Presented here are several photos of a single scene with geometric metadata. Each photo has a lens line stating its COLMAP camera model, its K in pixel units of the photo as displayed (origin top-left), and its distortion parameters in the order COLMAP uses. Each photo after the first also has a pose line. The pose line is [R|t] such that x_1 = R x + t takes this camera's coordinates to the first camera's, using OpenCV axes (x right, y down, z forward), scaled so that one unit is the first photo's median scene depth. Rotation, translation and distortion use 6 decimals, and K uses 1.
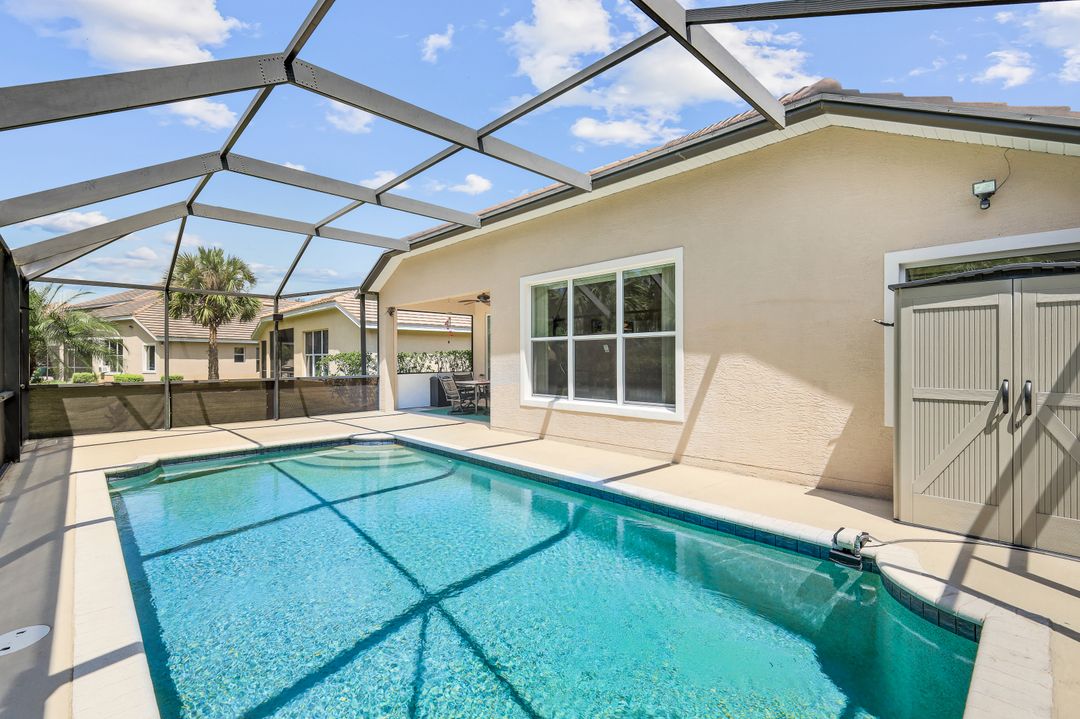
lens RADIAL K [[472.3, 0, 539.5], [0, 472.3, 357.1], [0, 0, 1]] dist [-0.000740, 0.001955]
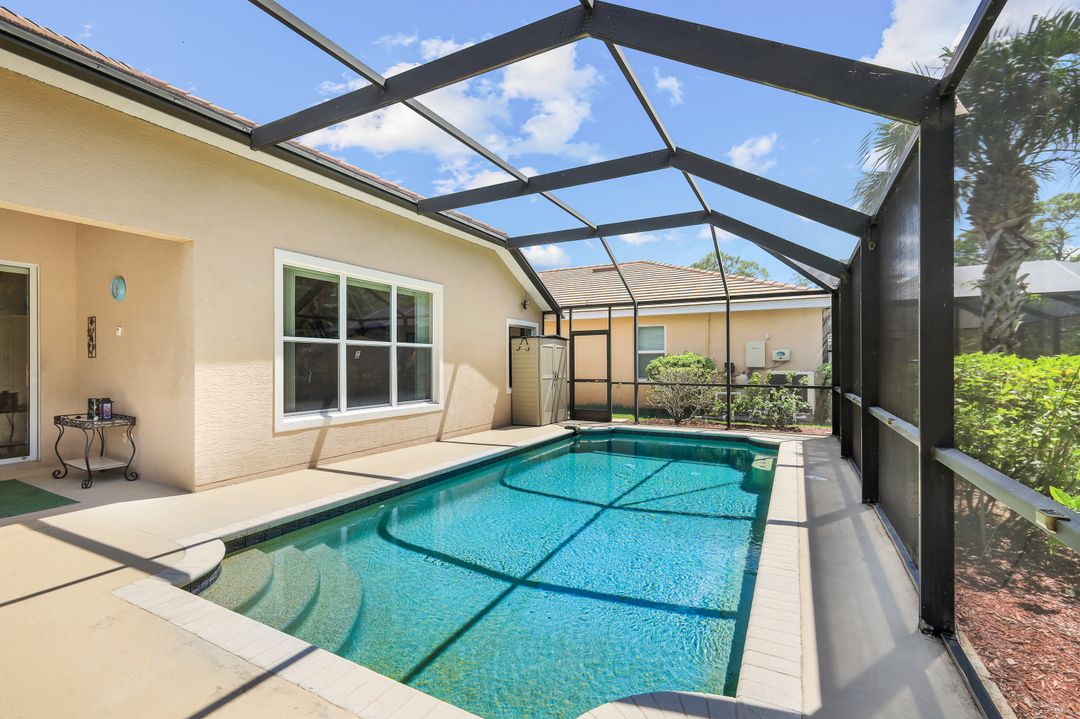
lens RADIAL K [[472.3, 0, 536.3], [0, 472.3, 364.4], [0, 0, 1]] dist [-0.000740, 0.001955]
pose [[-0.291138, 0.000545, 0.956681, -0.863306], [0.002639, 0.999996, 0.000233, 0.002708], [-0.956678, 0.002593, -0.291138, 0.884381]]
